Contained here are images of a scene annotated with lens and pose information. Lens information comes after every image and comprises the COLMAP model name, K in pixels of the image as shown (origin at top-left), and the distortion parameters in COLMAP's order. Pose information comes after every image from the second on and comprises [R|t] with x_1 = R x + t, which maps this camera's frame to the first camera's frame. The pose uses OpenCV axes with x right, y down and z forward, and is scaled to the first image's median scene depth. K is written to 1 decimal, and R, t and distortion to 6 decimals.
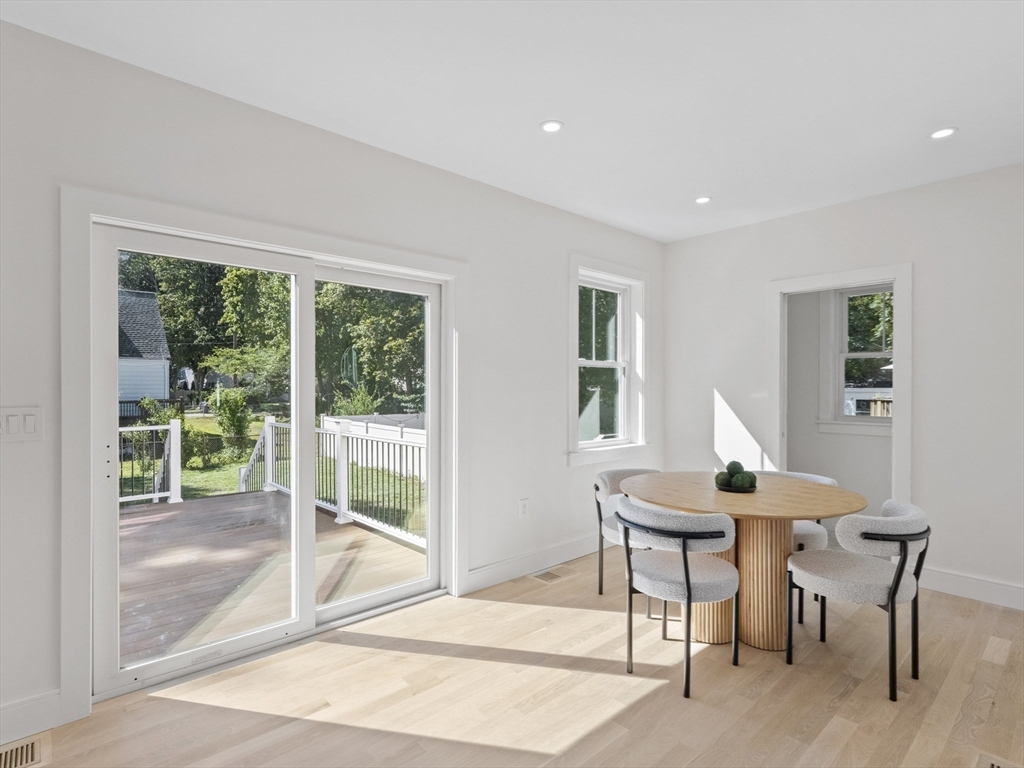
lens RADIAL K [[549.6, 0, 529.3], [0, 549.6, 387.8], [0, 0, 1]] dist [-0.004063, 0.000165]
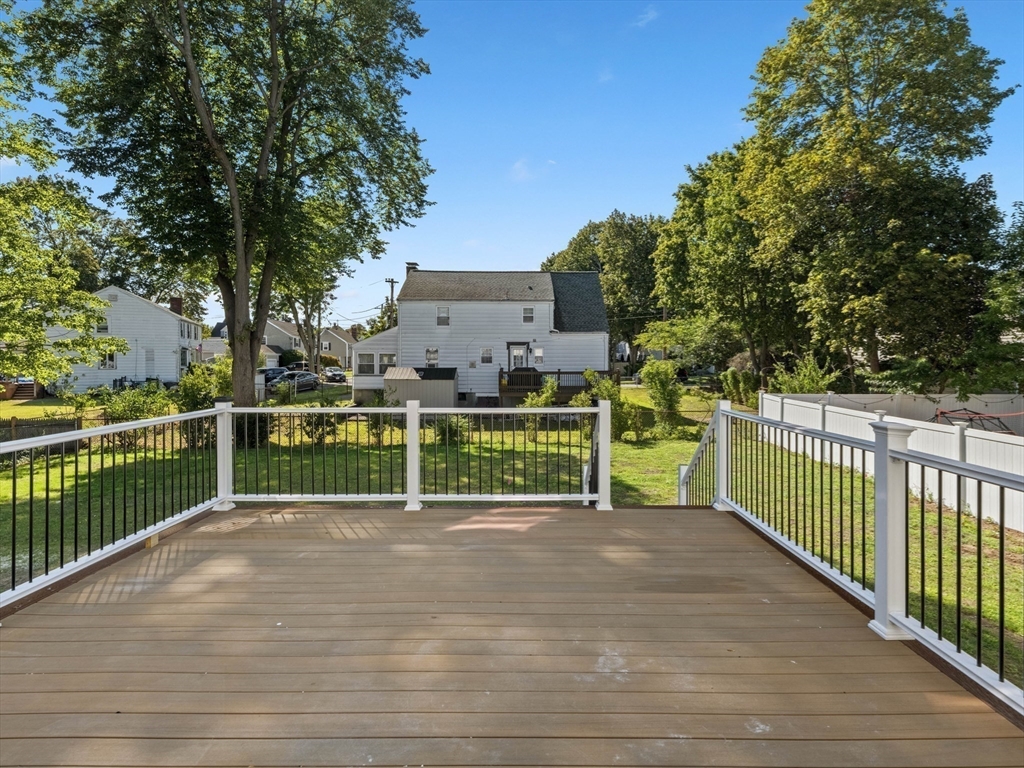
lens RADIAL K [[549.6, 0, 517.8], [0, 549.6, 381.9], [0, 0, 1]] dist [-0.004063, 0.000165]
pose [[0.732494, 0.026434, -0.680260, -0.068769], [0.000608, 0.999220, 0.039483, 0.000576], [0.680773, -0.029335, 0.731907, 0.114502]]
